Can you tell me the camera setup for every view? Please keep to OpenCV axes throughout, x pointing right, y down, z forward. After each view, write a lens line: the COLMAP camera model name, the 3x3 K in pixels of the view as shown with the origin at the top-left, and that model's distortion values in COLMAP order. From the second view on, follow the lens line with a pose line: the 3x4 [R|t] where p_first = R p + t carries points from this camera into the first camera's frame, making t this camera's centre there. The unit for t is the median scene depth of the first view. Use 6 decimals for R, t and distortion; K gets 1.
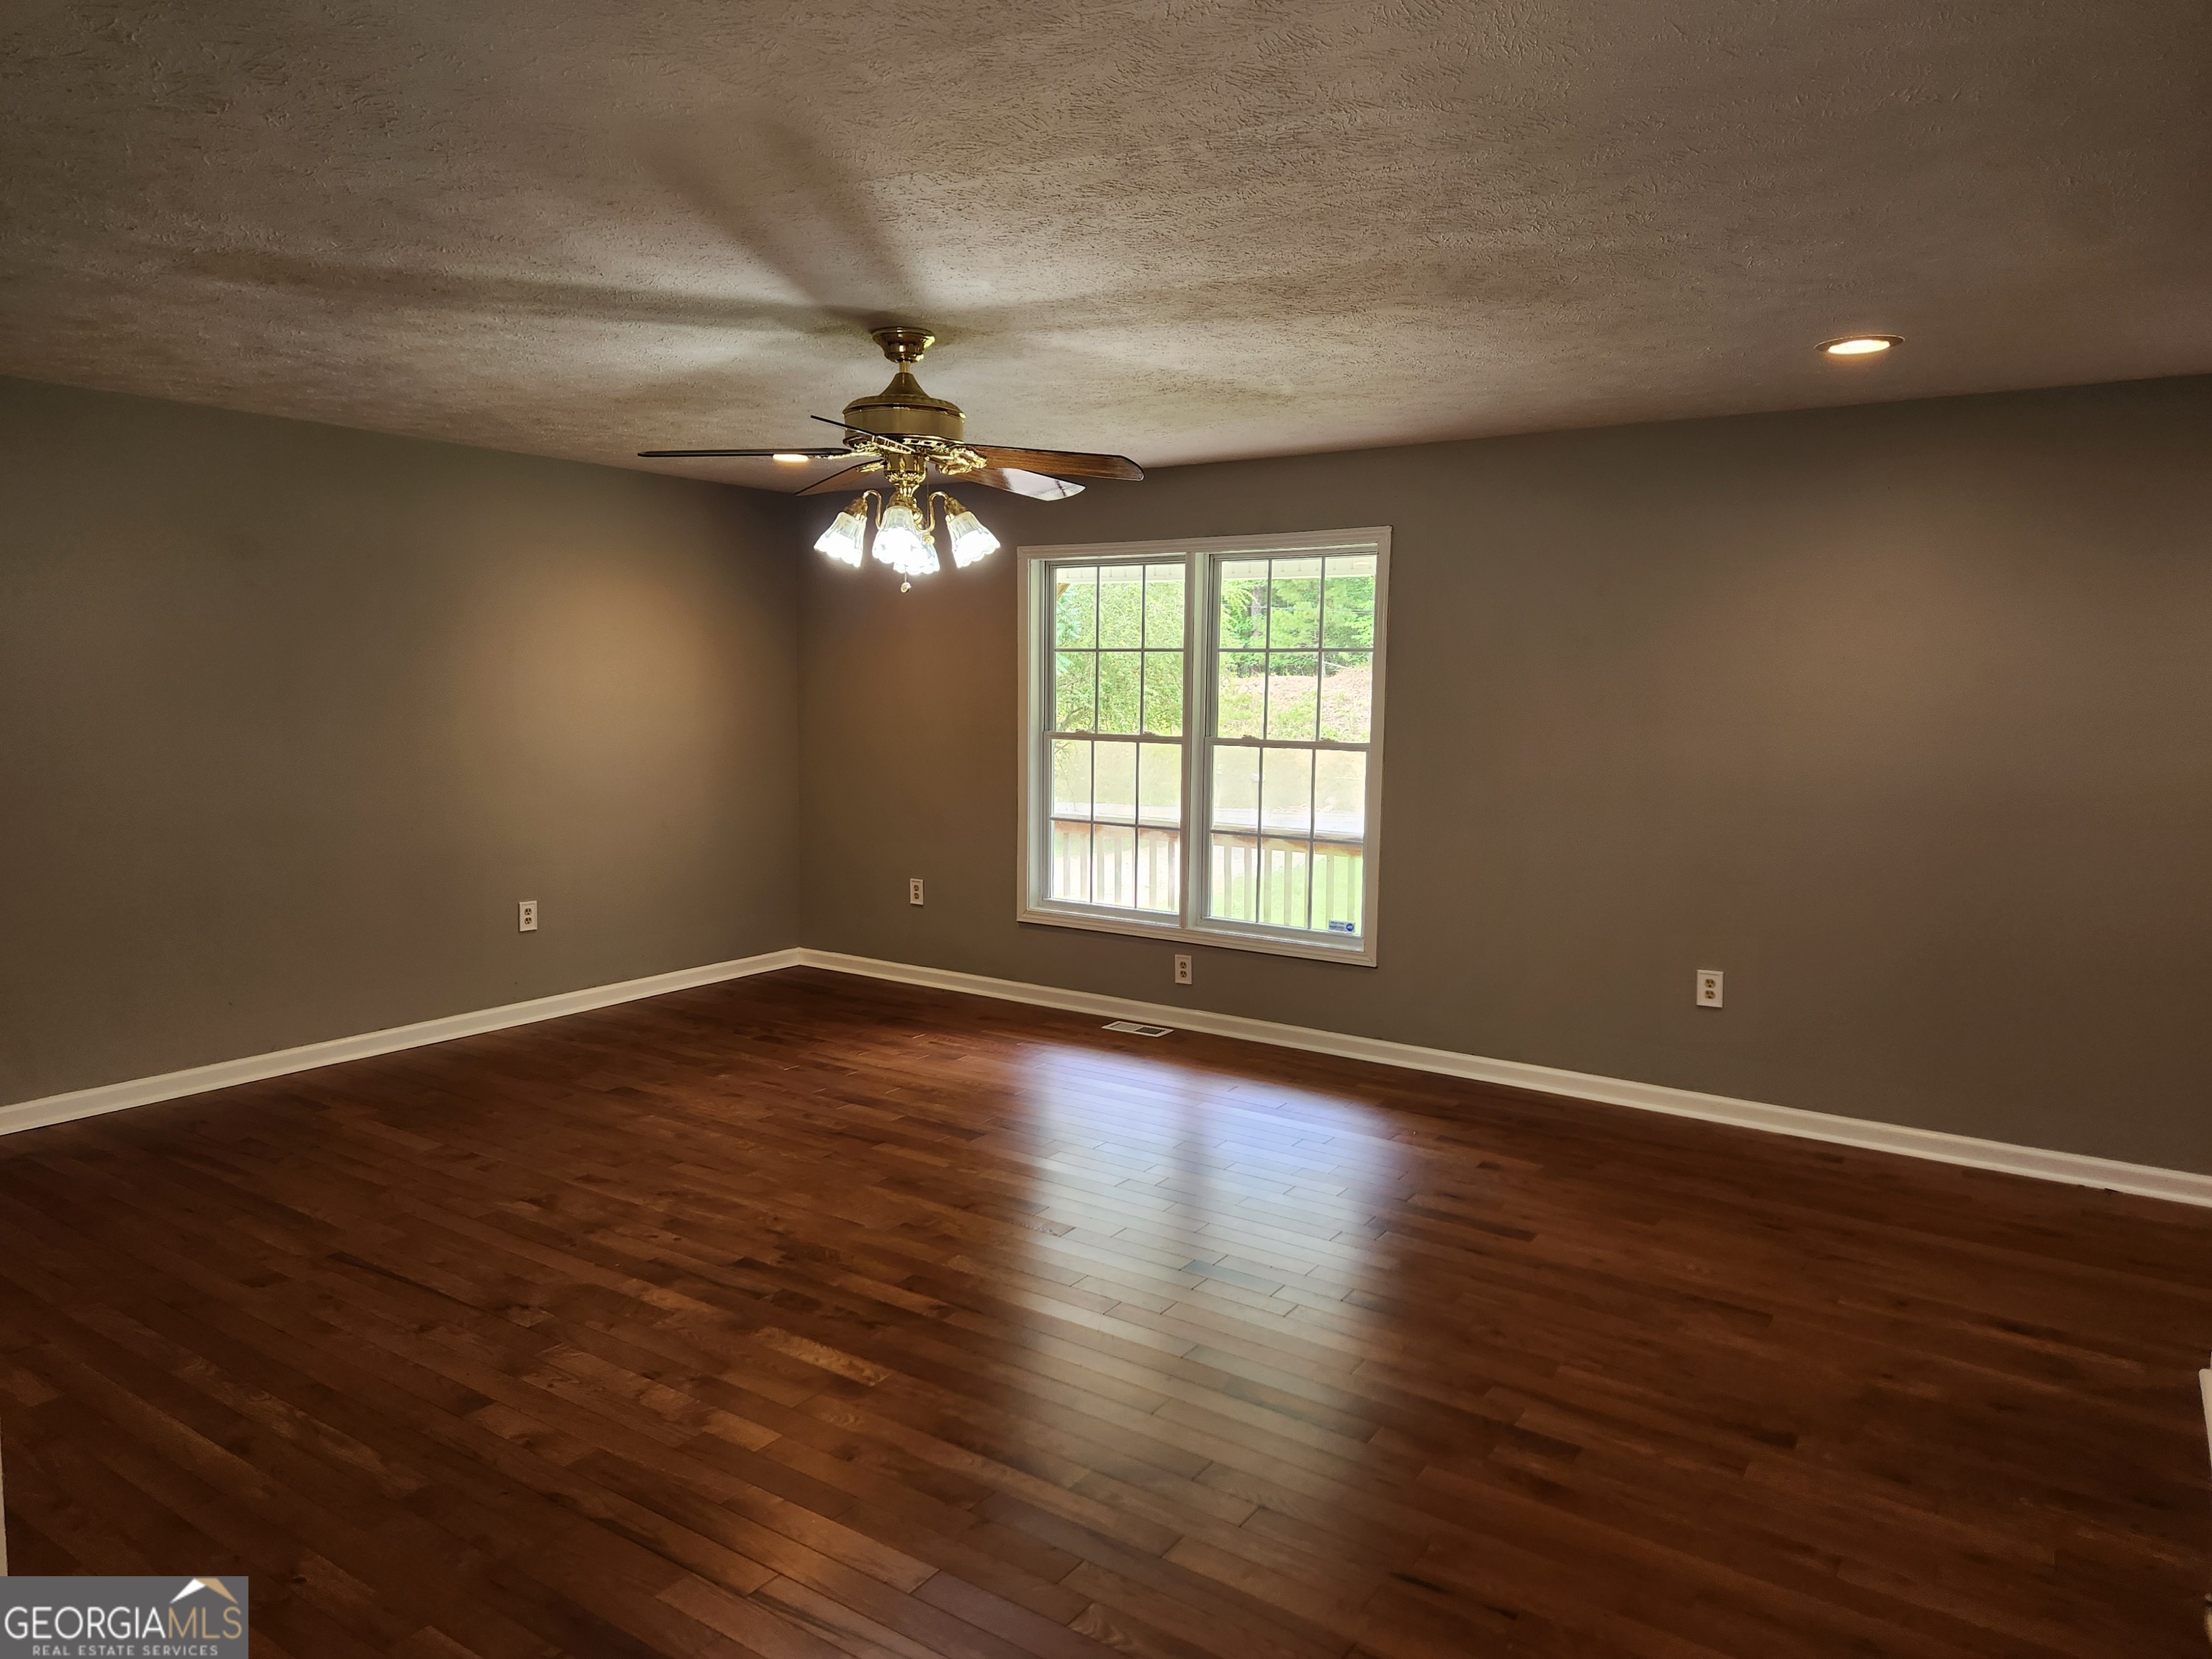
lens RADIAL K [[1482.4, 0, 1093.7], [0, 1482.4, 821.7], [0, 0, 1]] dist [0.090977, -0.083014]
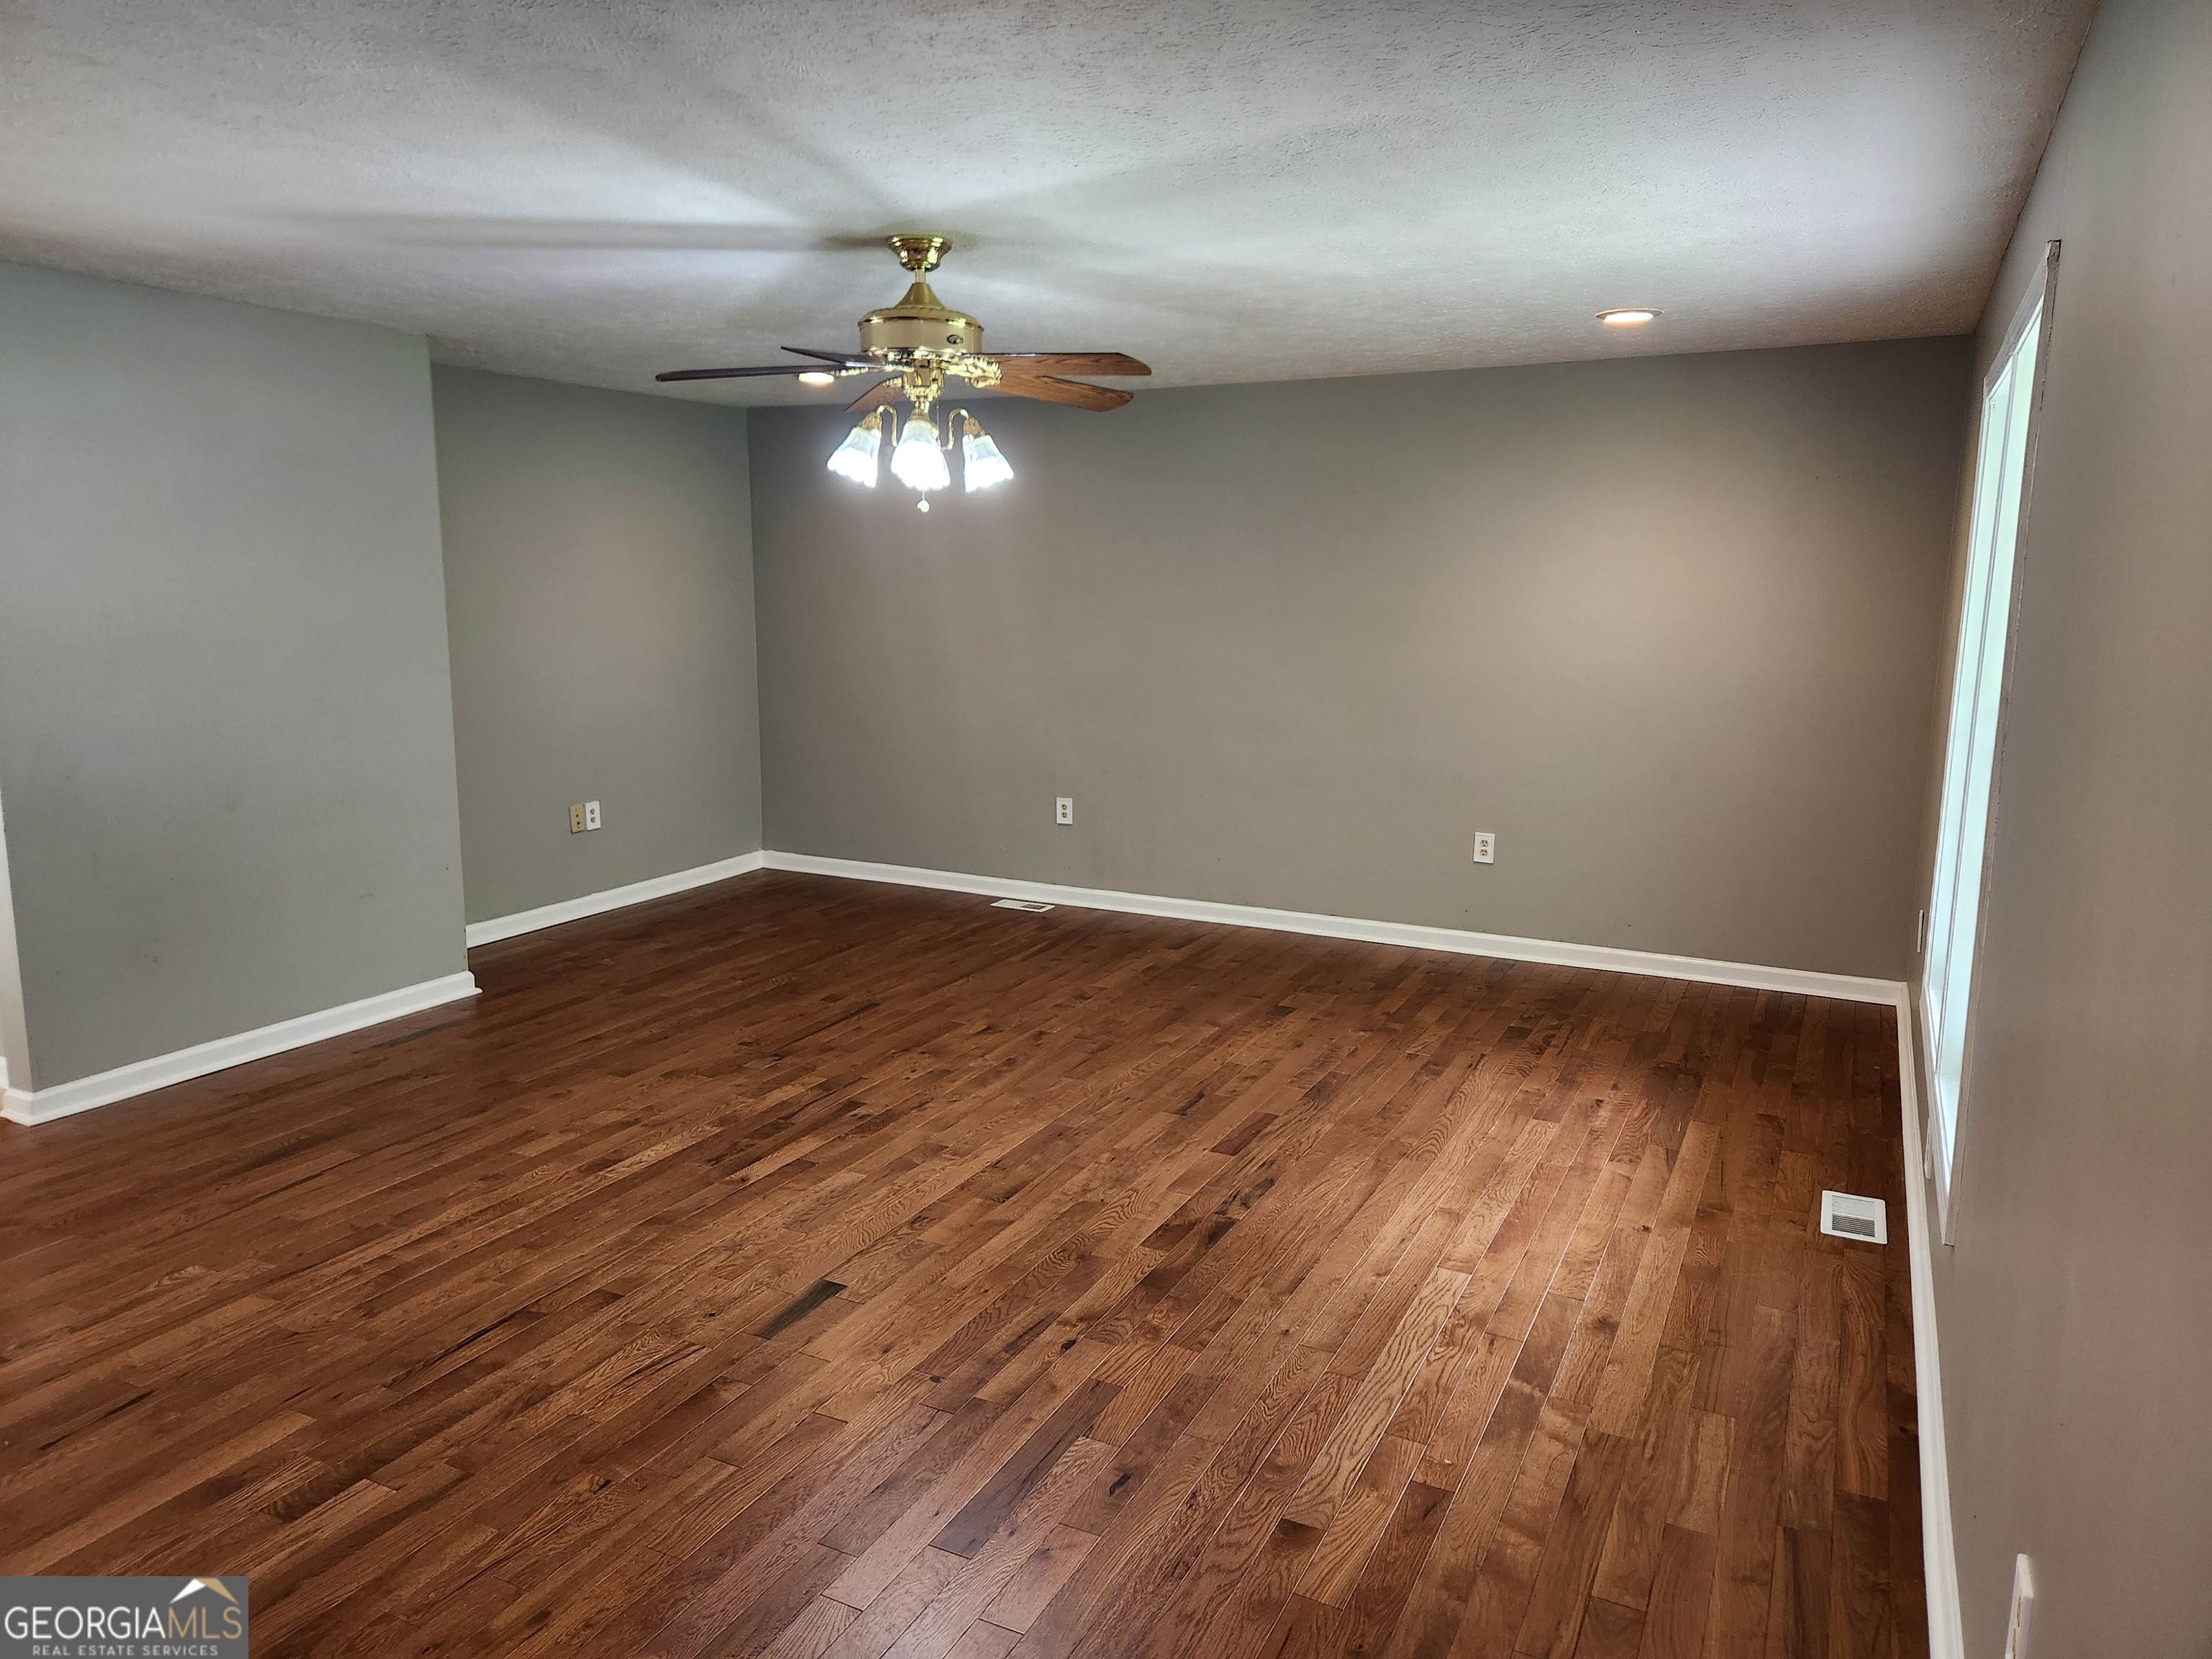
lens RADIAL K [[1482.4, 0, 1093.7], [0, 1482.4, 821.7], [0, 0, 1]] dist [0.090977, -0.083014]
pose [[0.123186, 0.149562, -0.981049, 0.873865], [-0.101558, 0.985288, 0.137456, -0.097754], [0.987173, 0.082701, 0.136563, 0.988220]]
